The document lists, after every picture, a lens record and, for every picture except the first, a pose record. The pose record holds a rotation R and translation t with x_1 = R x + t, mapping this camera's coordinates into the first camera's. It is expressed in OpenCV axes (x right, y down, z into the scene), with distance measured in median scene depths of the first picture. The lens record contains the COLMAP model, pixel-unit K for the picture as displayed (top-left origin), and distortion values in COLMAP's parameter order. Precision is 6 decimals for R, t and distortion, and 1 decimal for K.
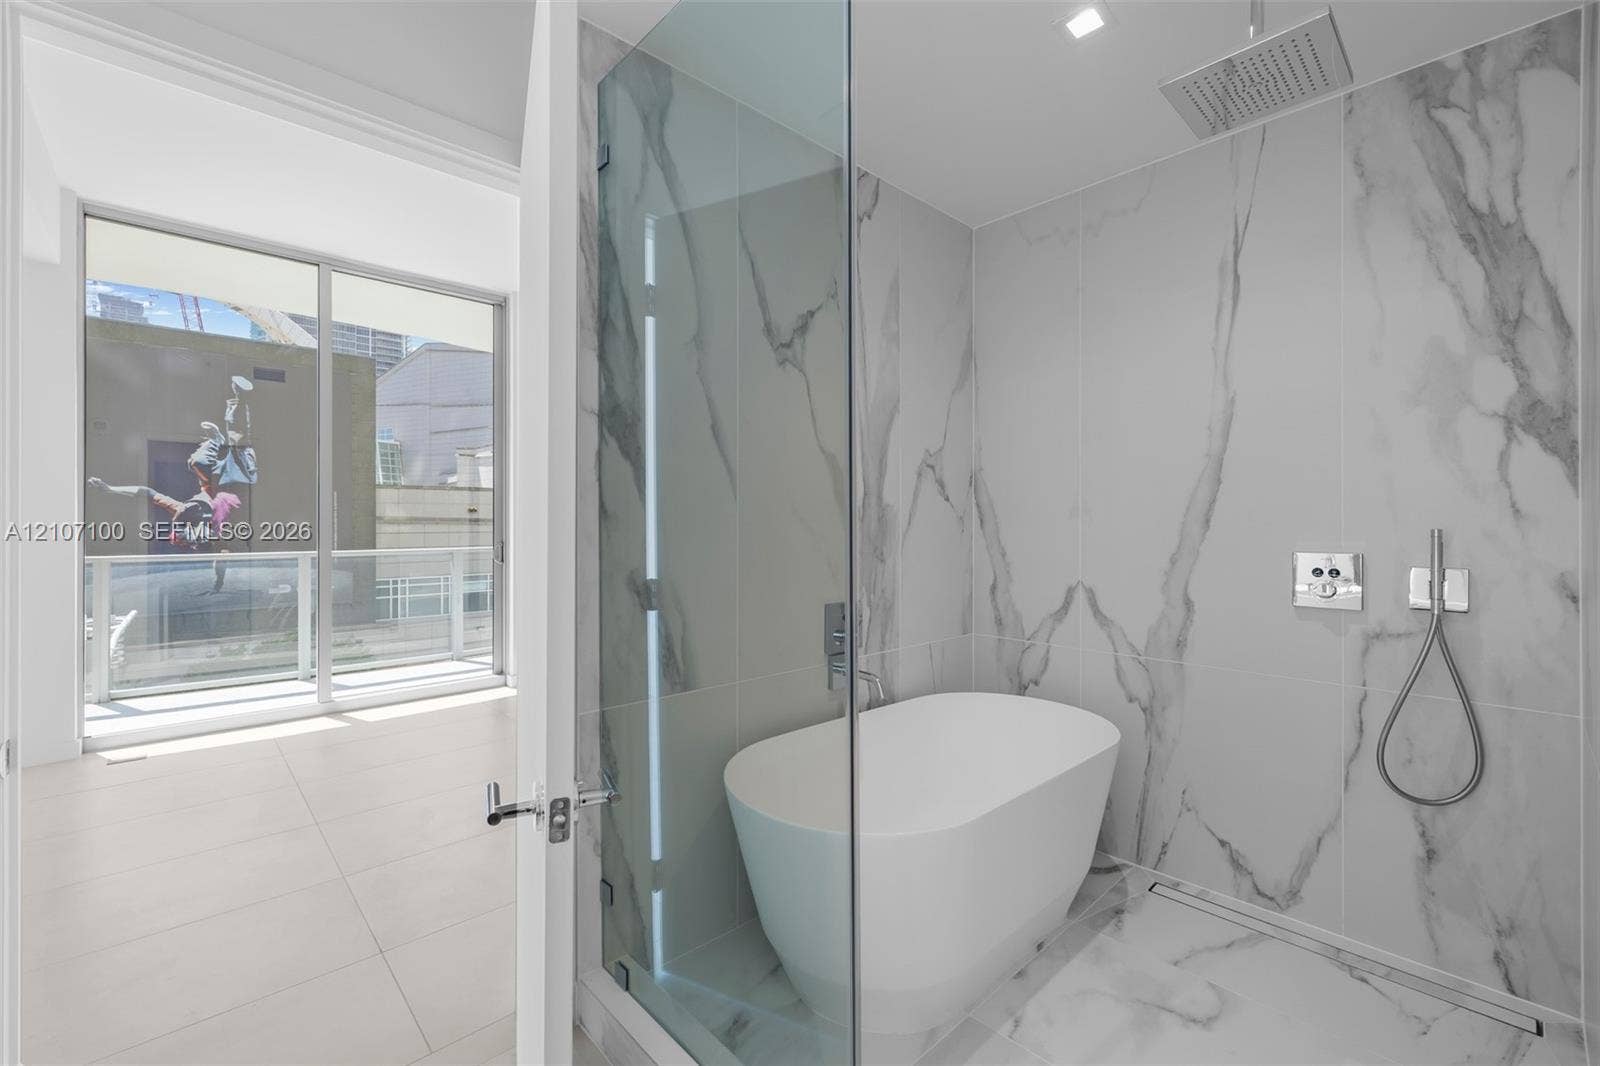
lens RADIAL K [[674.6, 0, 780.3], [0, 674.6, 518.4], [0, 0, 1]] dist [0.003027, 0.000543]
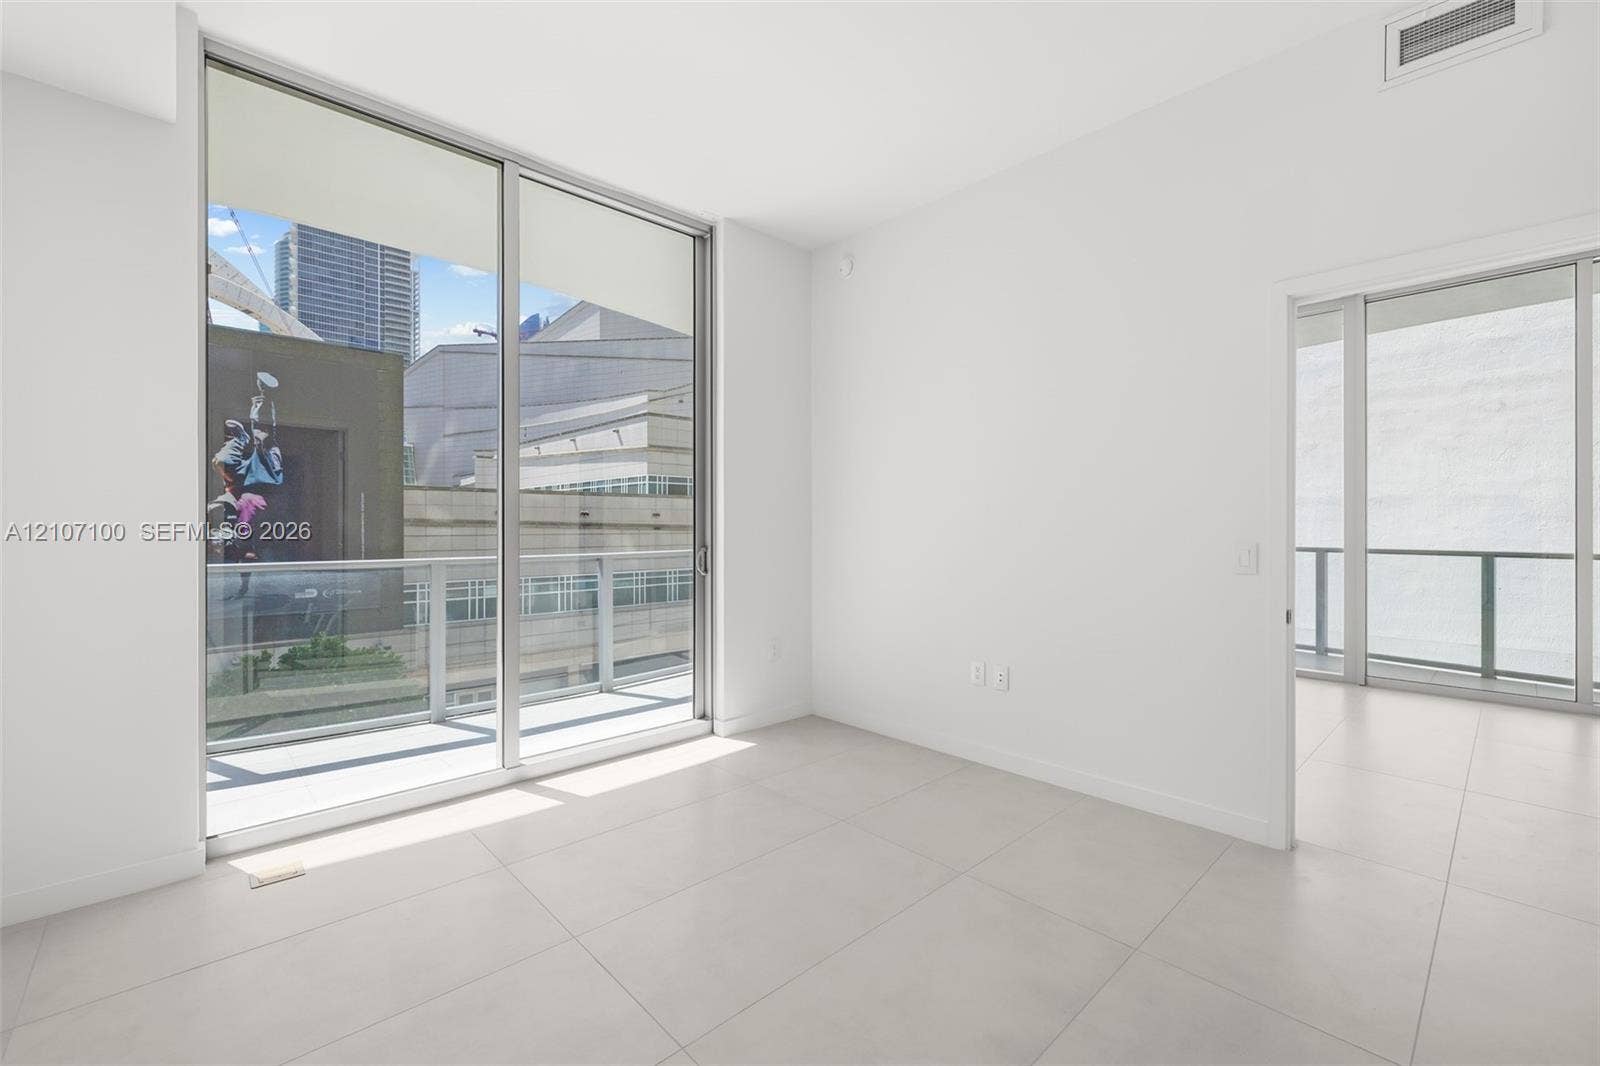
lens RADIAL K [[670.1, 0, 780.9], [0, 670.1, 524.0], [0, 0, 1]] dist [0.000955, 0.000131]
pose [[0.999997, 0.001138, -0.001949, -0.065327], [-0.001131, 0.999994, 0.003307, 0.001286], [0.001953, -0.003305, 0.999993, 0.047913]]
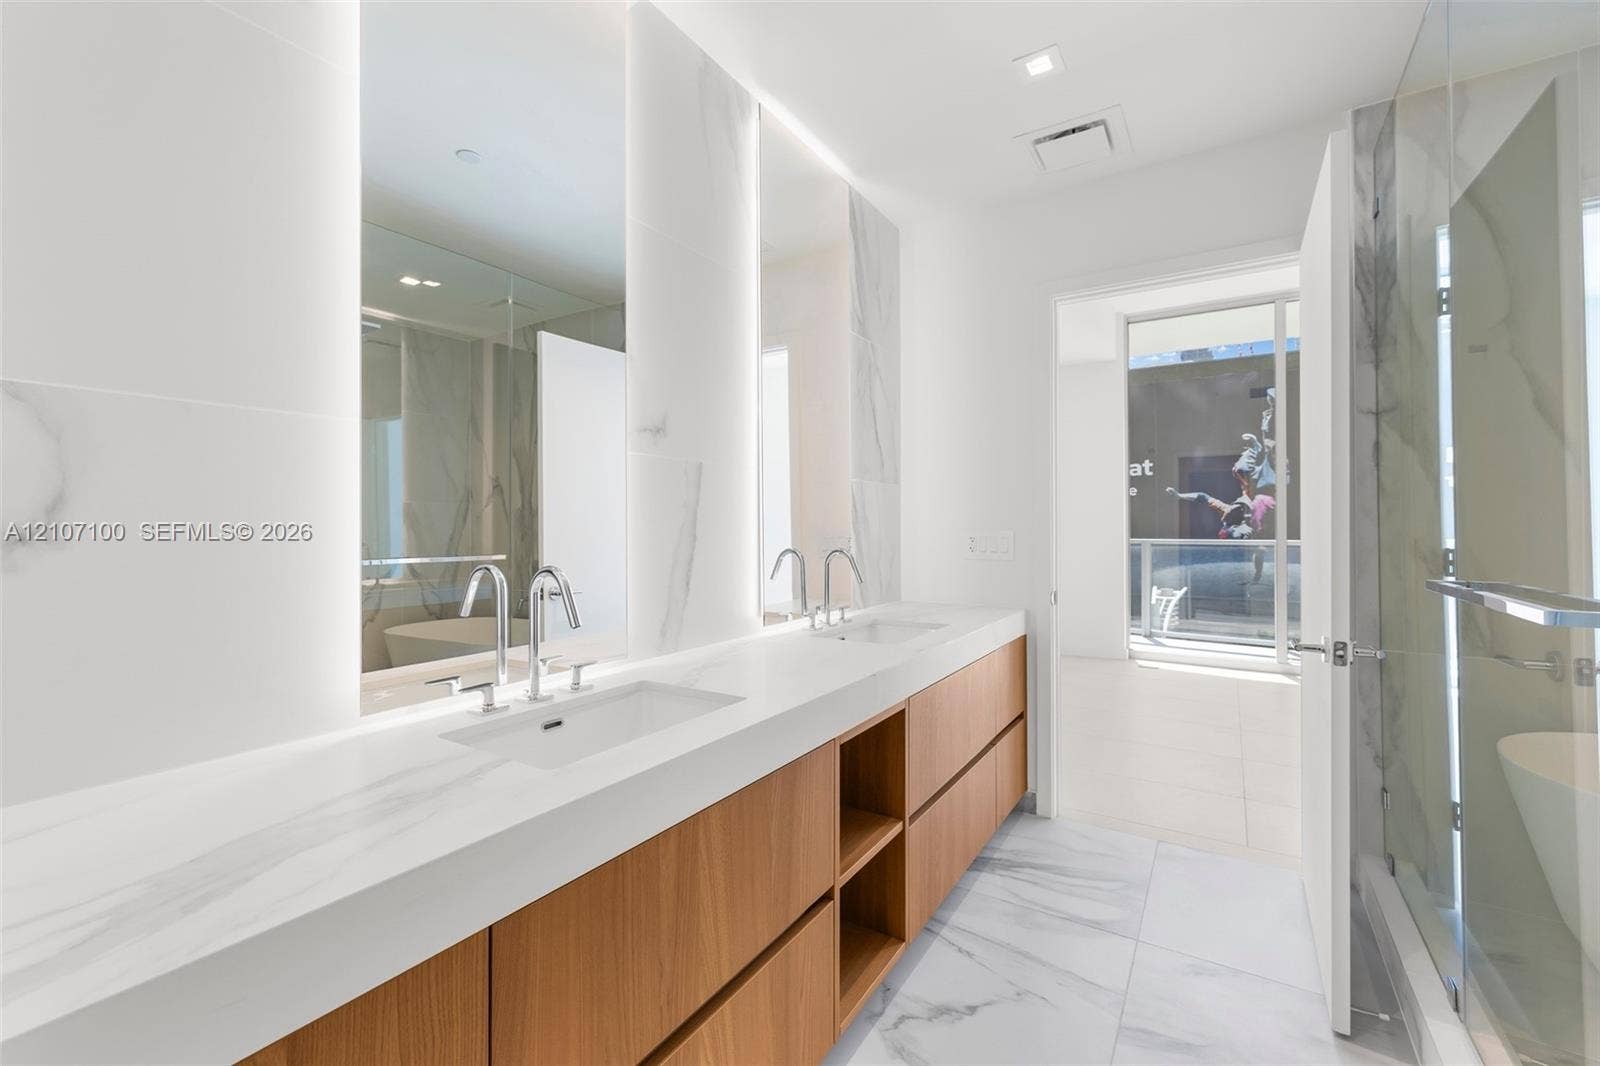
lens RADIAL K [[668.9, 0, 802.3], [0, 668.9, 526.5], [0, 0, 1]] dist [-0.011110, 0.000204]
pose [[0.262336, 0.001975, -0.964975, 0.041974], [0.008916, 0.999950, 0.004470, 0.002664], [0.964936, -0.009777, 0.262305, -0.022991]]
